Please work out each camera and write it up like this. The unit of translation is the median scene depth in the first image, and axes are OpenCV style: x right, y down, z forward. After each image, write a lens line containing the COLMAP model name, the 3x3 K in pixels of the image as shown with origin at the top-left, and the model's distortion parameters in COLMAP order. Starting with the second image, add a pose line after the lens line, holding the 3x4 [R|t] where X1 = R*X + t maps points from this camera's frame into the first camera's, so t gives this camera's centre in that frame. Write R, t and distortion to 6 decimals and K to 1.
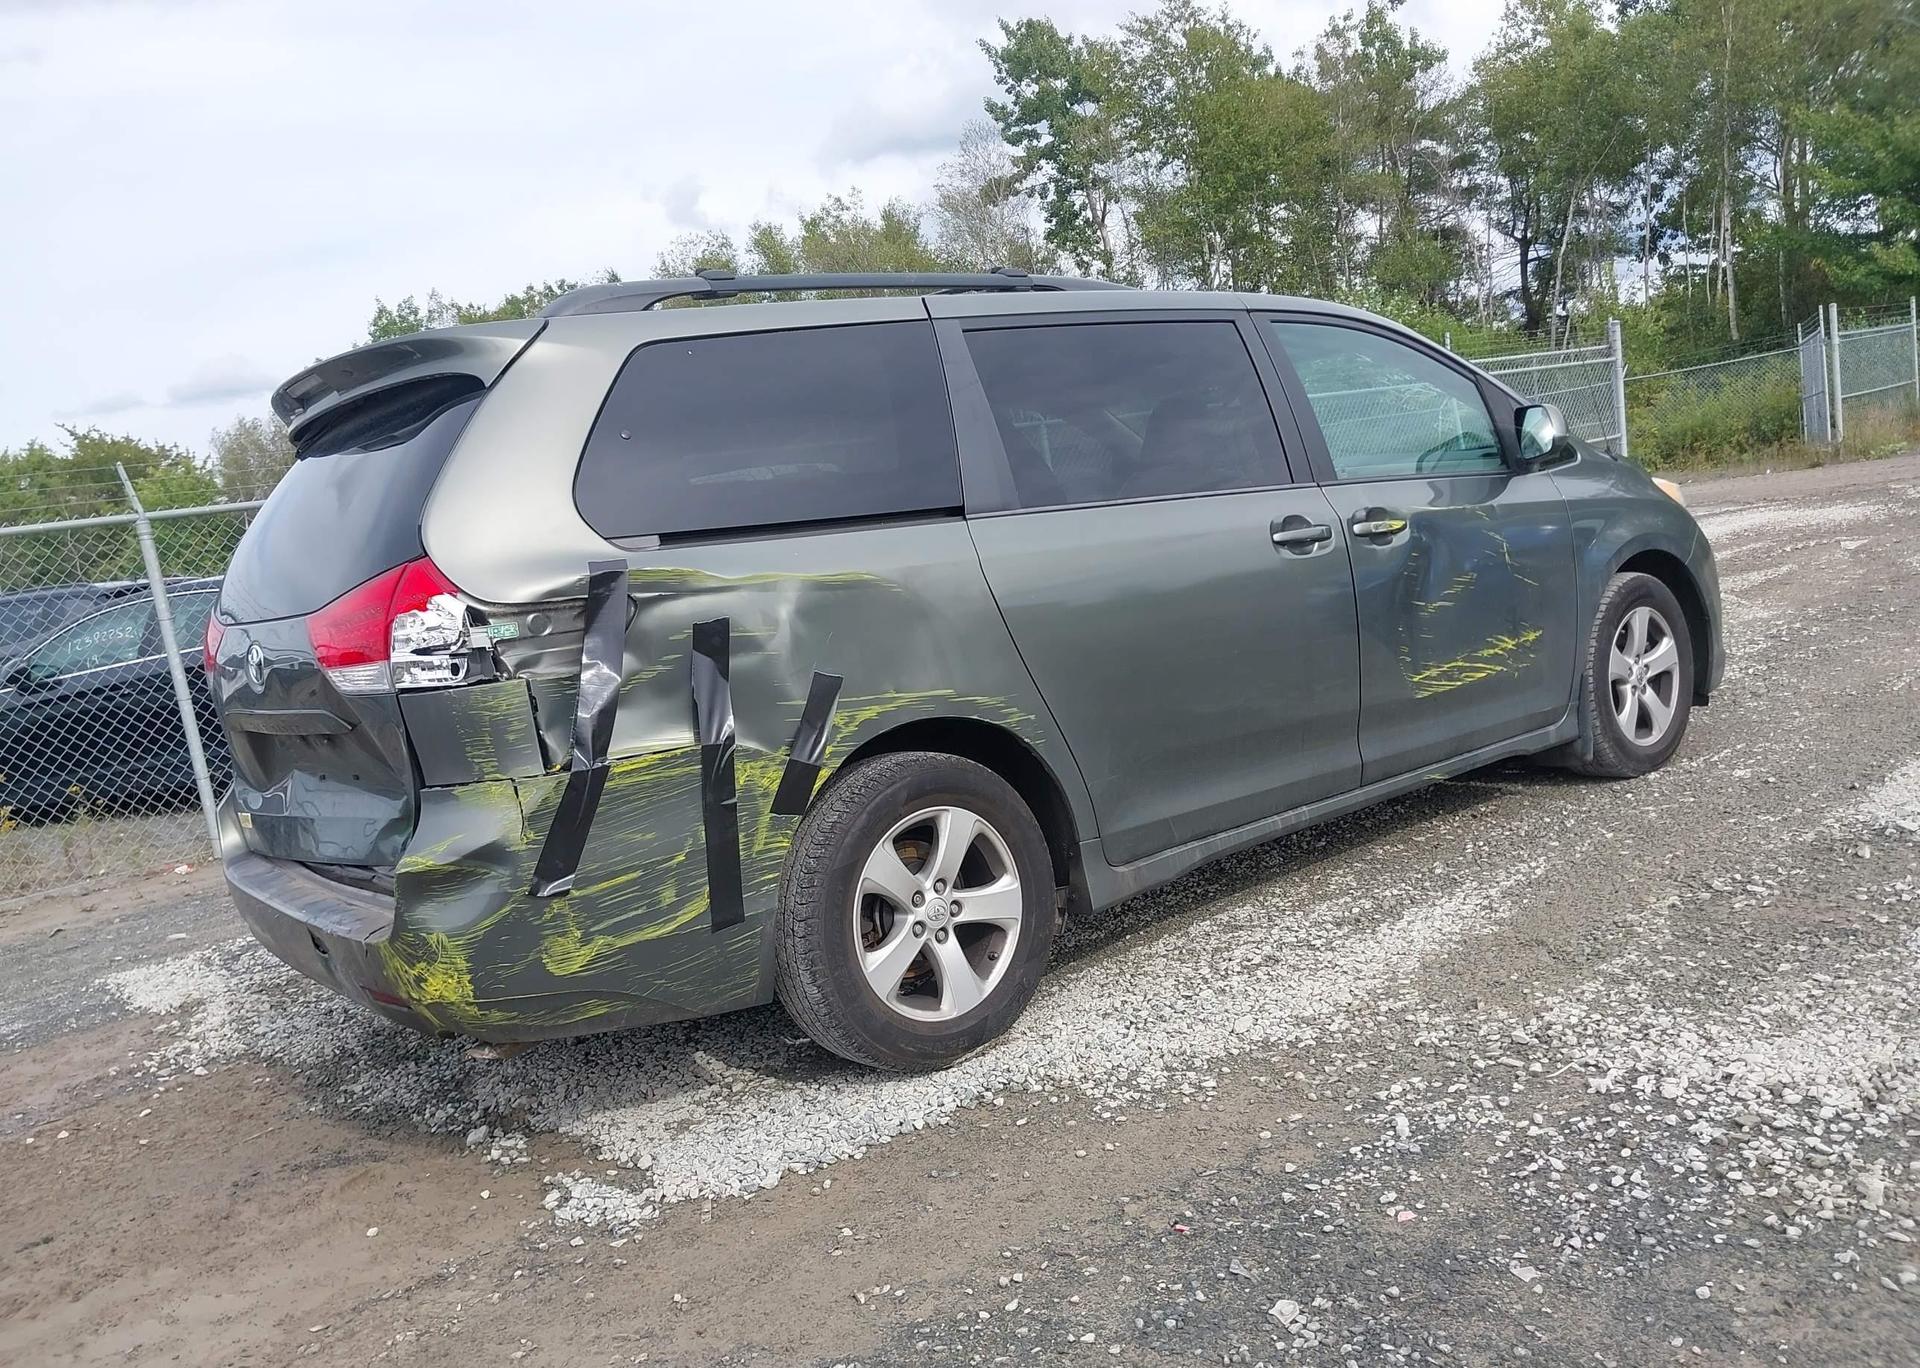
lens RADIAL K [[1533.9, 0, 1044.2], [0, 1533.9, 680.1], [0, 0, 1]] dist [0.064522, -0.128736]
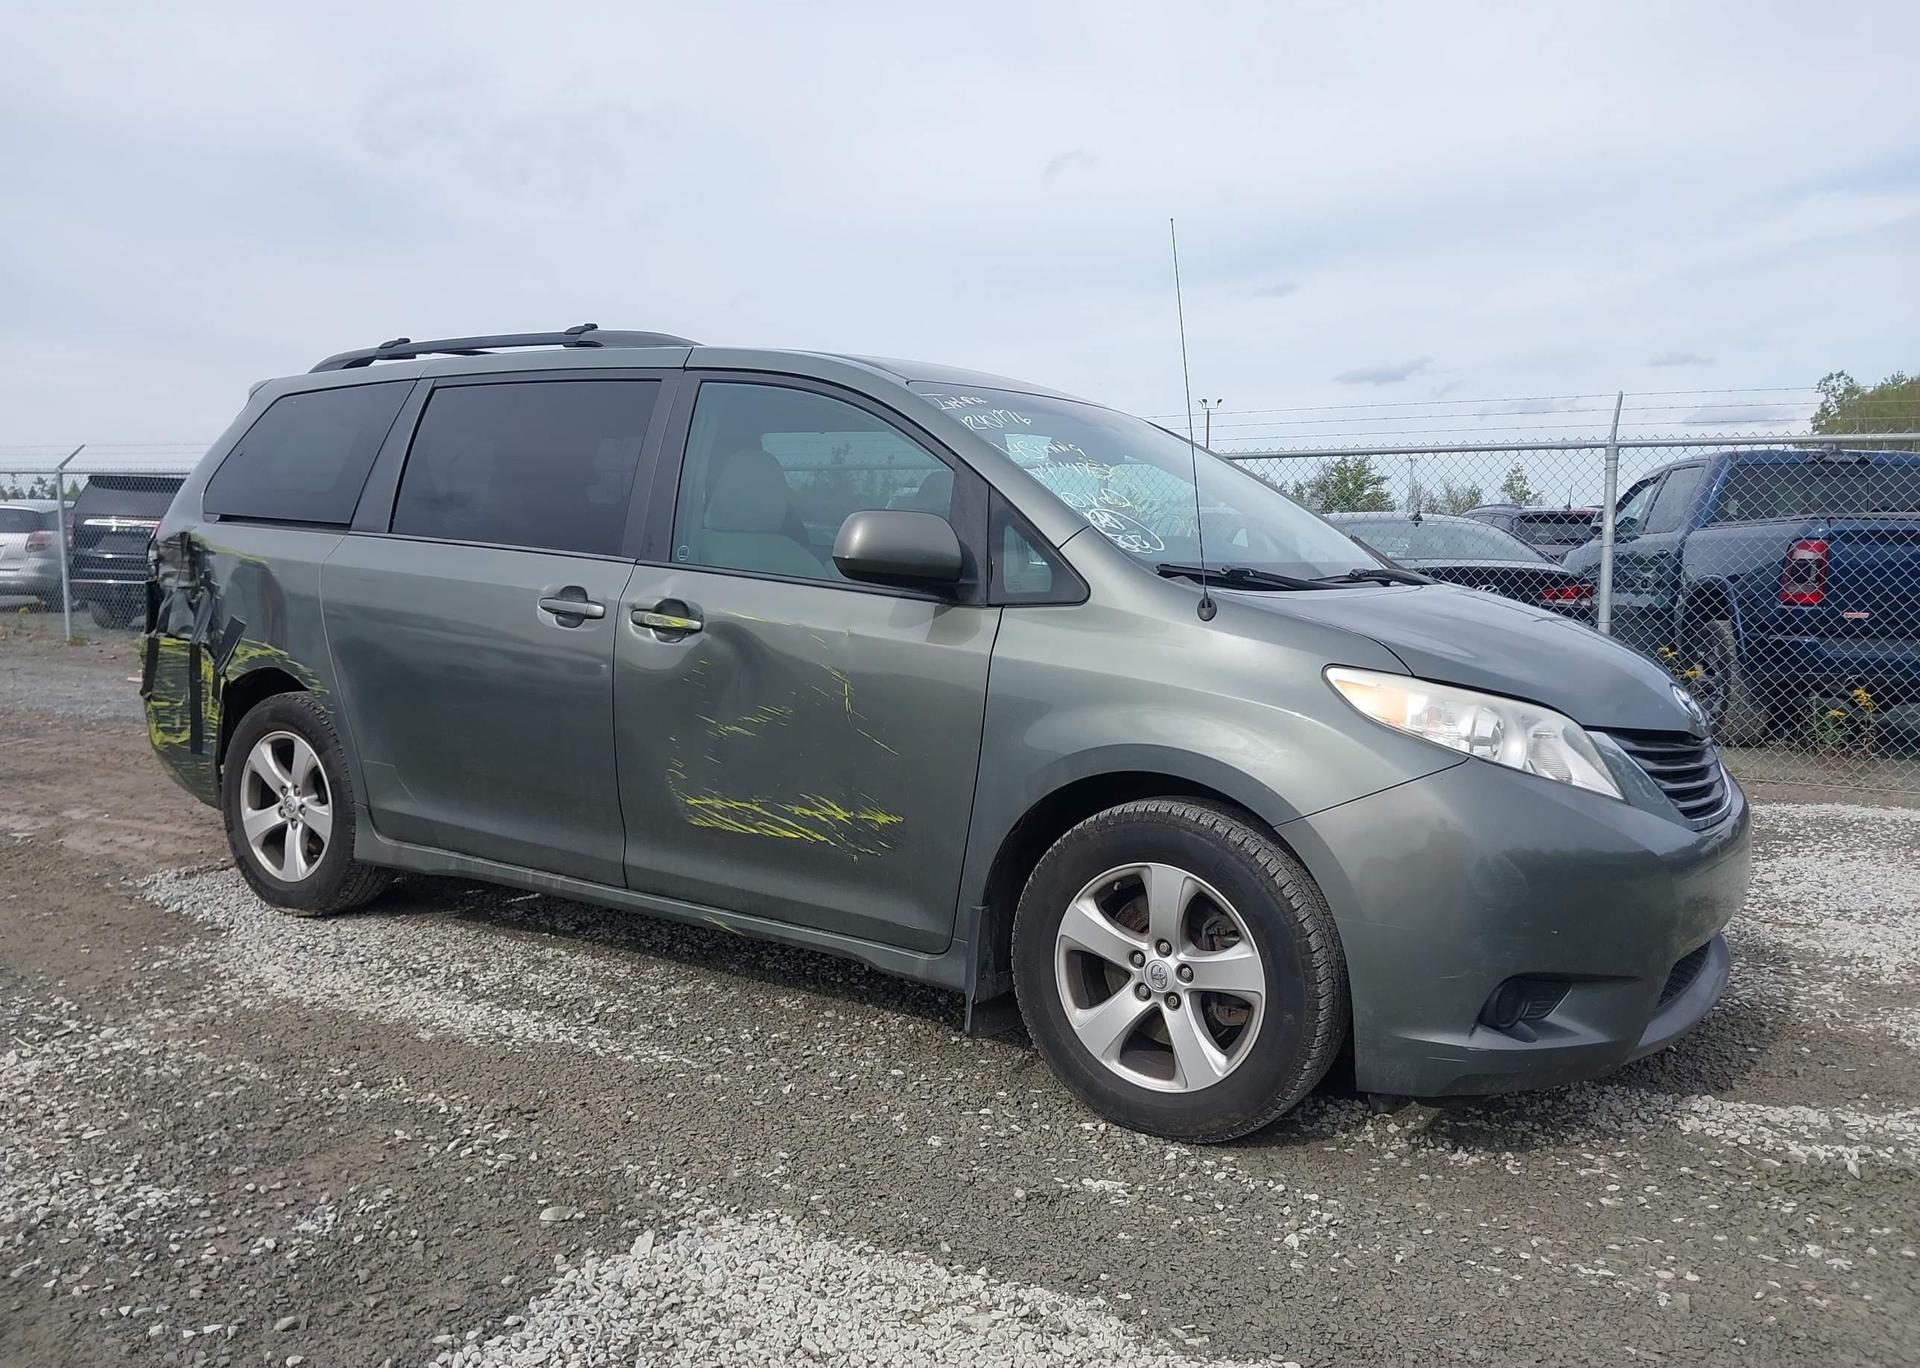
lens RADIAL K [[1584.8, 0, 996.3], [0, 1584.8, 680.7], [0, 0, 1]] dist [0.065782, -0.097894]
pose [[0.265459, 0.226392, -0.937165, 1.298528], [-0.169743, 0.967830, 0.185719, -0.305992], [0.949062, 0.109777, 0.295348, 1.046633]]
